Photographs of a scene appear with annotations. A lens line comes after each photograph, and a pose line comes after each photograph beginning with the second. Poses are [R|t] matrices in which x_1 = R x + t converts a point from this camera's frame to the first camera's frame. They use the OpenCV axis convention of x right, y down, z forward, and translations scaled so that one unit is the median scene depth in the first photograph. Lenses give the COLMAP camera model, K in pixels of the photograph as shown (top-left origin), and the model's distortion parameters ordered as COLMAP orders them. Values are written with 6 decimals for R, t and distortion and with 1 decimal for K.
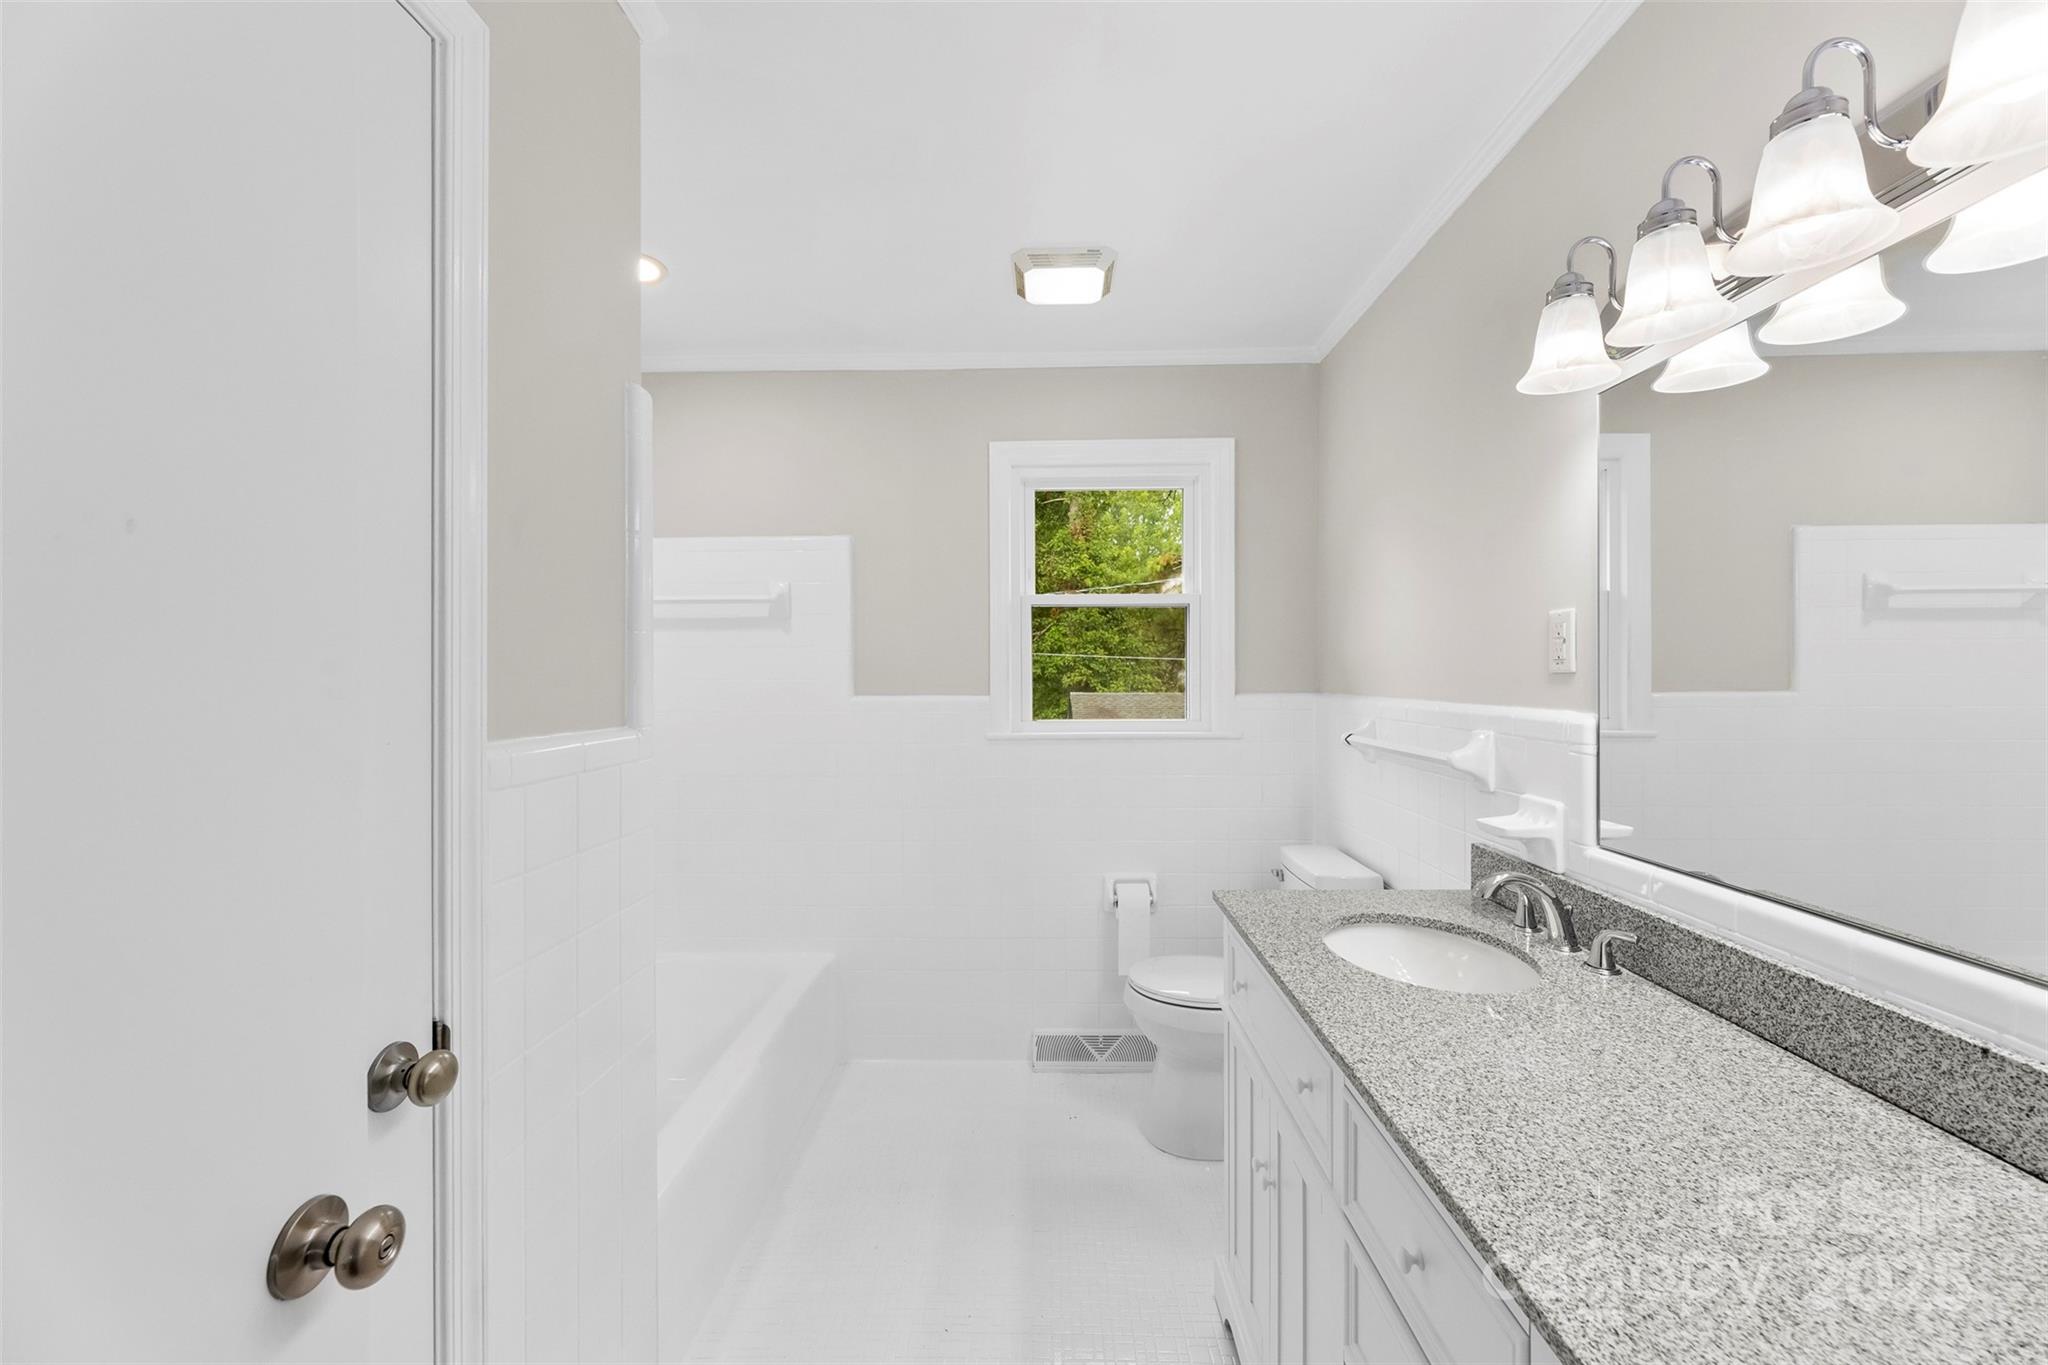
lens RADIAL K [[831.0, 0, 1022.7], [0, 831.0, 676.0], [0, 0, 1]] dist [0.000273, 0.000866]
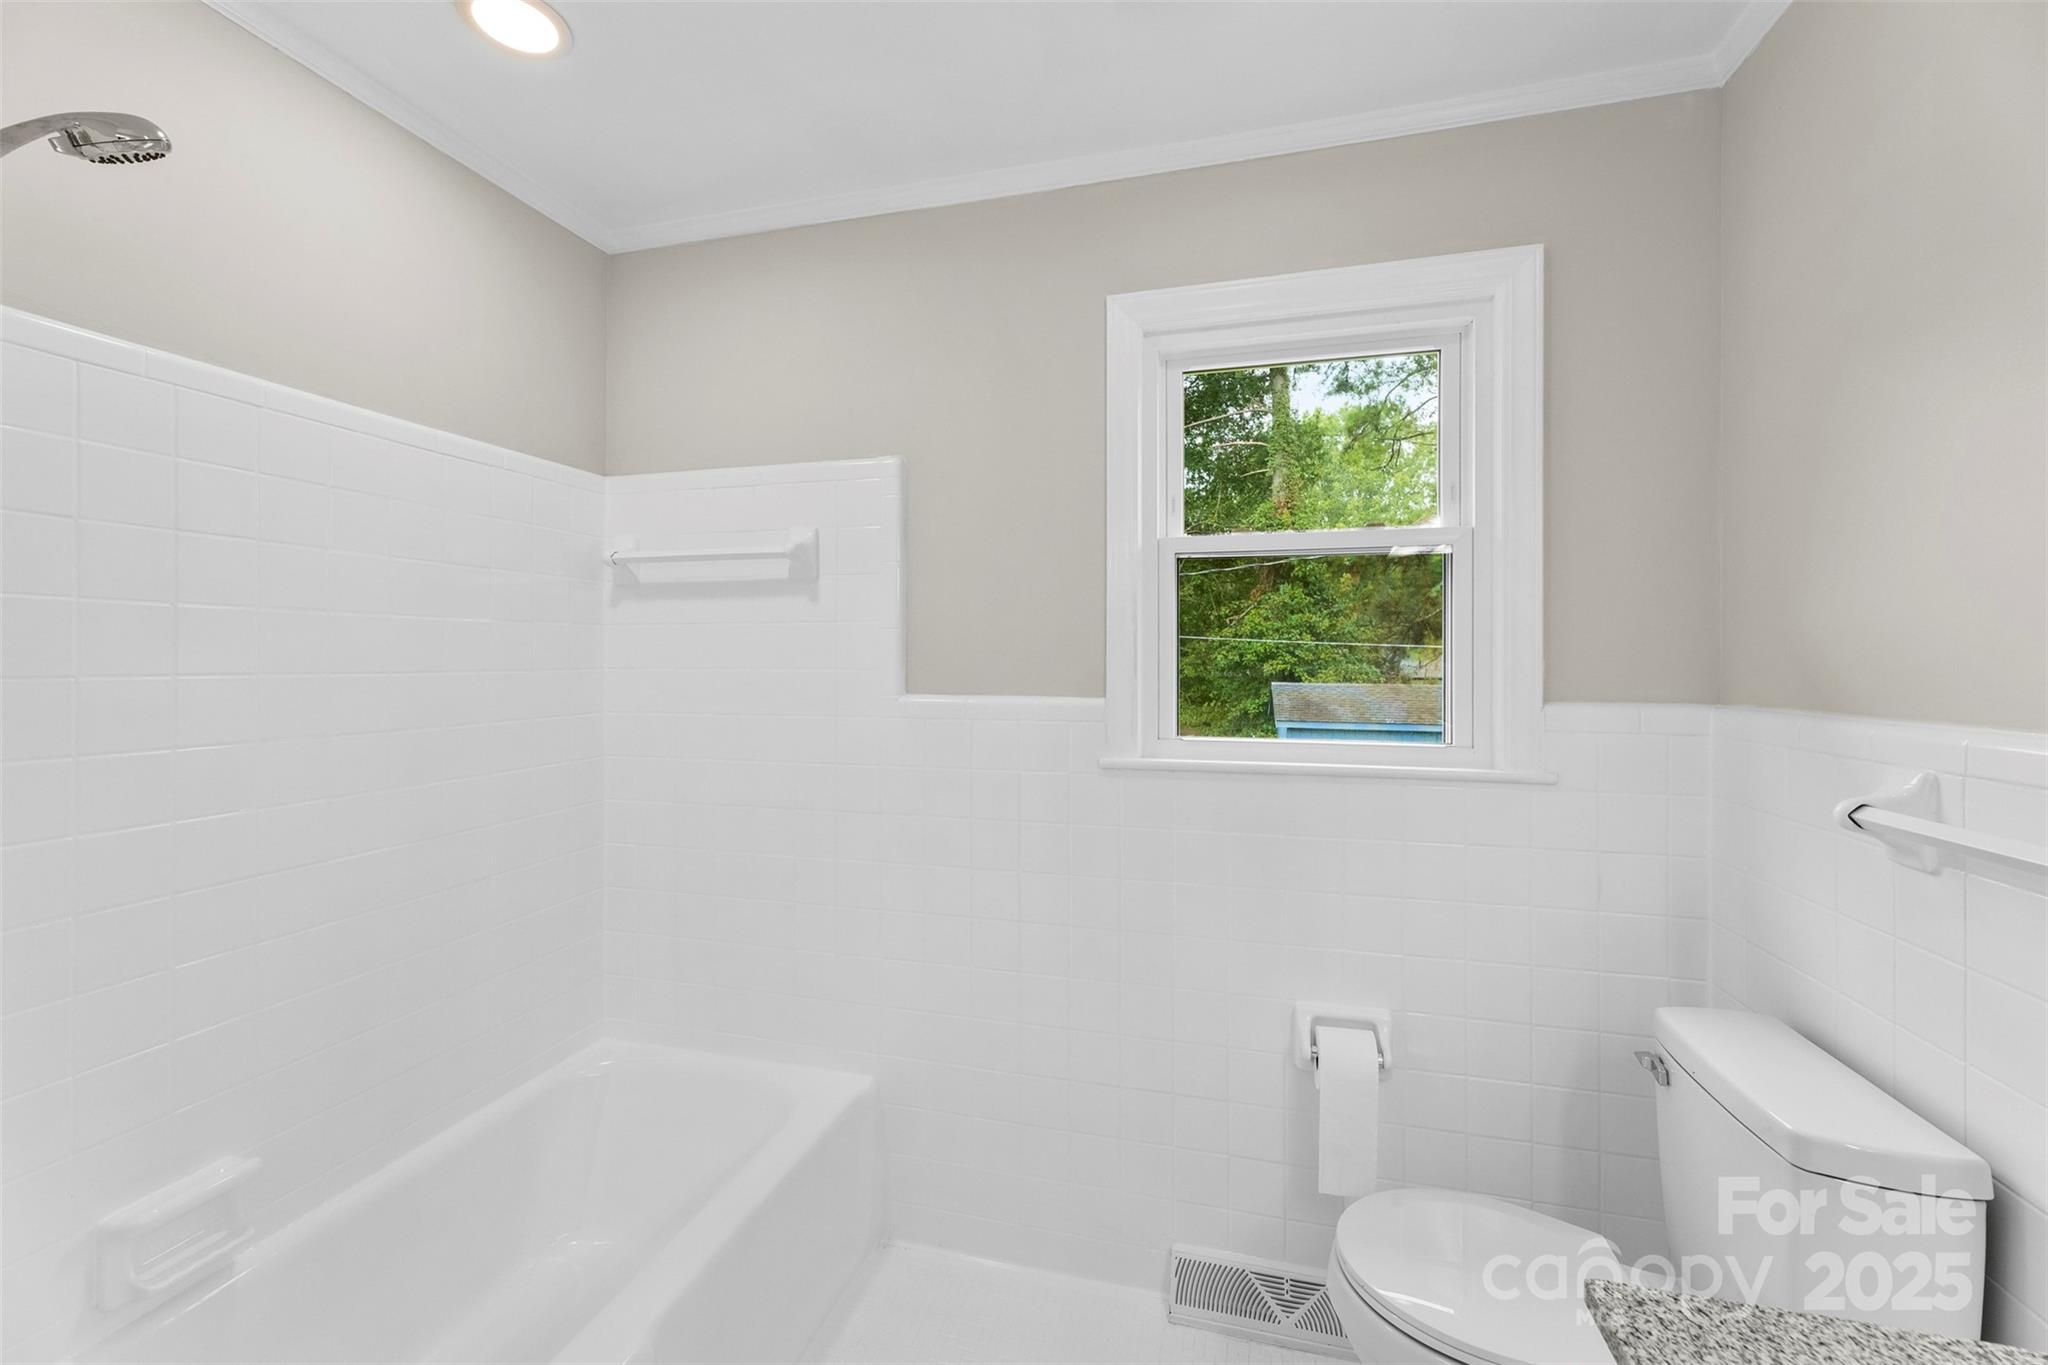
lens RADIAL K [[831.0, 0, 1019.6], [0, 831.0, 654.7], [0, 0, 1]] dist [0.000273, 0.000866]
pose [[0.970904, 0.005875, -0.239395, 0.046336], [-0.008067, 0.999934, -0.008177, -0.003216], [0.239331, 0.009870, 0.970888, 0.363420]]
